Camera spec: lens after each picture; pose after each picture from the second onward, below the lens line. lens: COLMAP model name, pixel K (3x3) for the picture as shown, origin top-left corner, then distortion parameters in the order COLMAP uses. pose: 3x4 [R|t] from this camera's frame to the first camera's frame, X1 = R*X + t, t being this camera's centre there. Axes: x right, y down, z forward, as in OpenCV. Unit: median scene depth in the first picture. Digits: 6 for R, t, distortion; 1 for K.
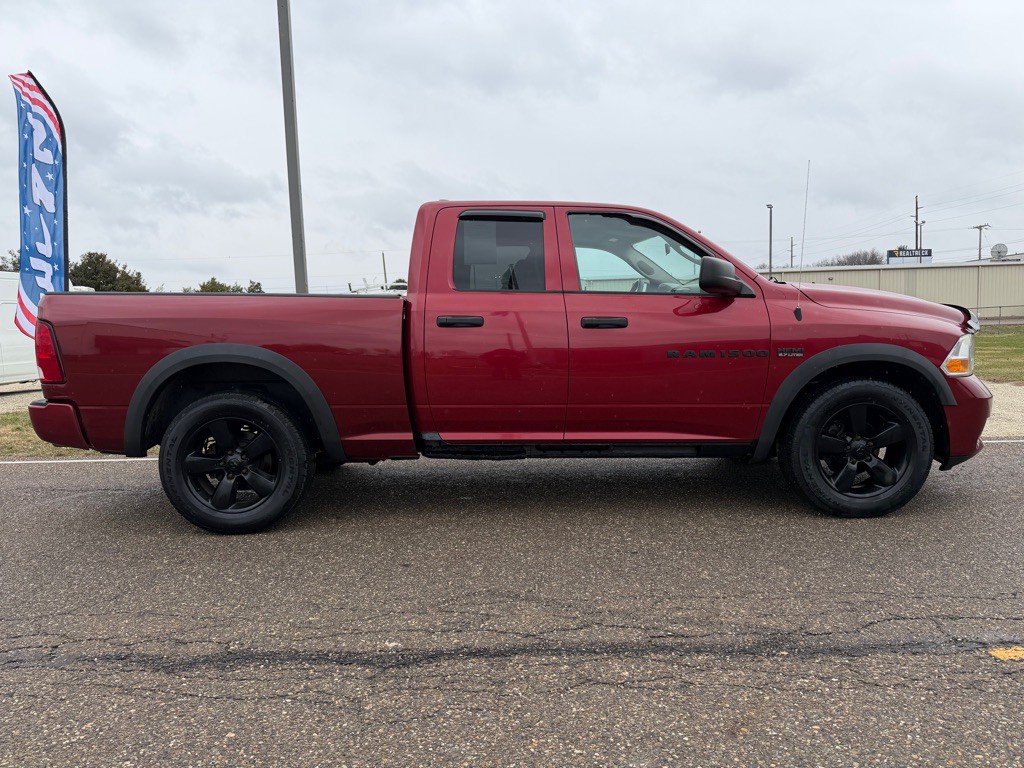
lens RADIAL K [[745.1, 0, 517.4], [0, 745.1, 389.8], [0, 0, 1]] dist [0.027134, -0.005011]
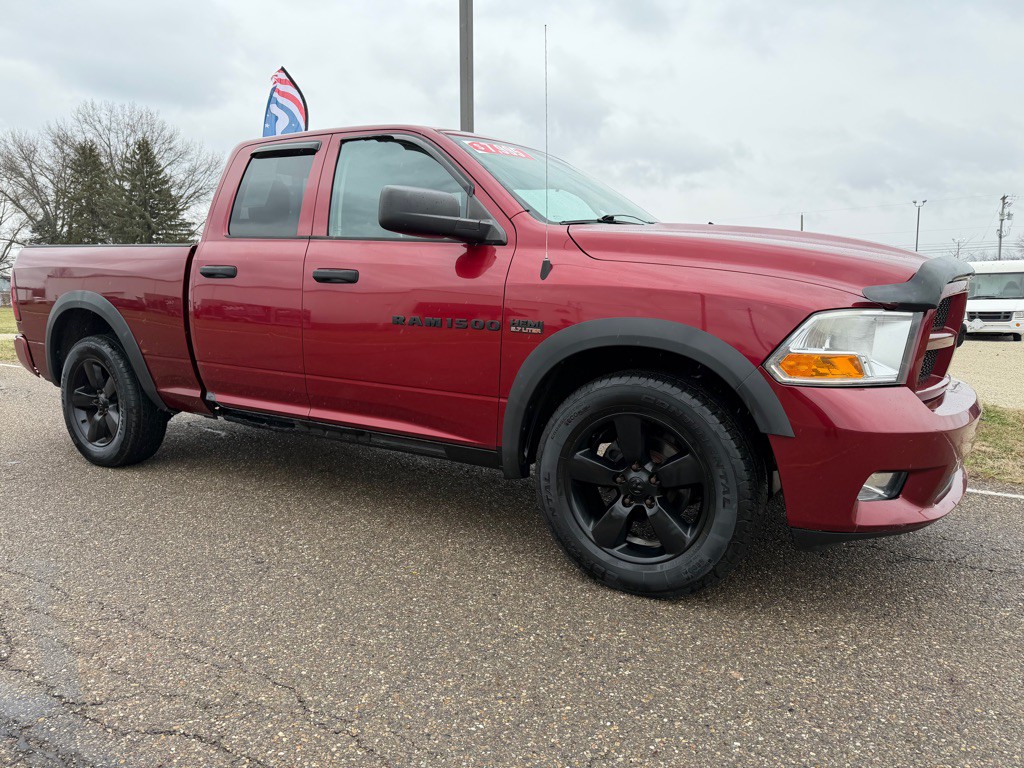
lens RADIAL K [[756.3, 0, 512.0], [0, 756.3, 384.0], [0, 0, 1]] dist [0.025082, -0.003173]
pose [[0.816744, 0.093428, -0.569387, 0.723250], [-0.077333, 0.995625, 0.052438, -0.030910], [0.571795, 0.001204, 0.820396, 0.428147]]
